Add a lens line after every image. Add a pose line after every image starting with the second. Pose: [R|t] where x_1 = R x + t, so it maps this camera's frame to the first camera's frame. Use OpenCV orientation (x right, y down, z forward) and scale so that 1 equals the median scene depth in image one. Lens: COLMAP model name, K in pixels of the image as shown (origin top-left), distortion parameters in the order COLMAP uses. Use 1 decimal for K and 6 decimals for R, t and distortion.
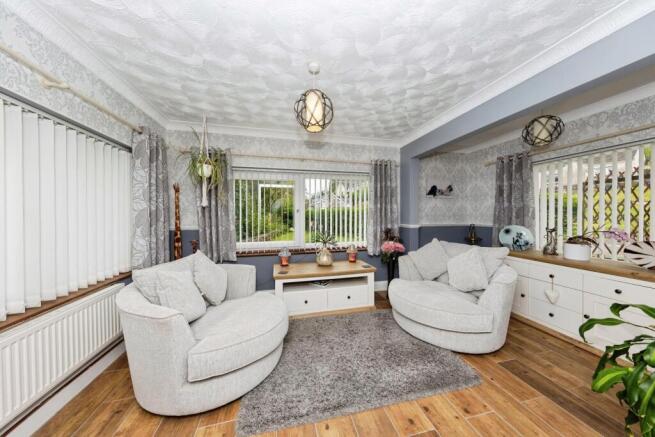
lens RADIAL K [[205.5, 0, 326.5], [0, 205.5, 214.8], [0, 0, 1]] dist [0.000384, 0.000004]
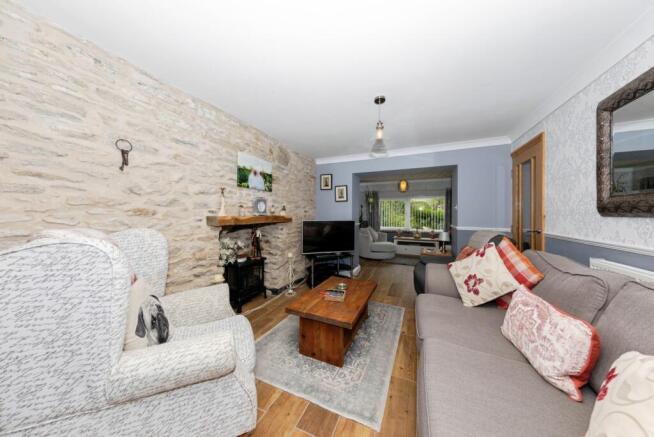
lens RADIAL K [[205.2, 0, 326.0], [0, 205.2, 214.8], [0, 0, 1]] dist [0.000384, 0.000004]
pose [[0.795375, 0.006672, -0.606081, 0.680534], [-0.009319, 0.999956, -0.001222, 0.002759], [0.606046, 0.006620, 0.795402, -1.715396]]
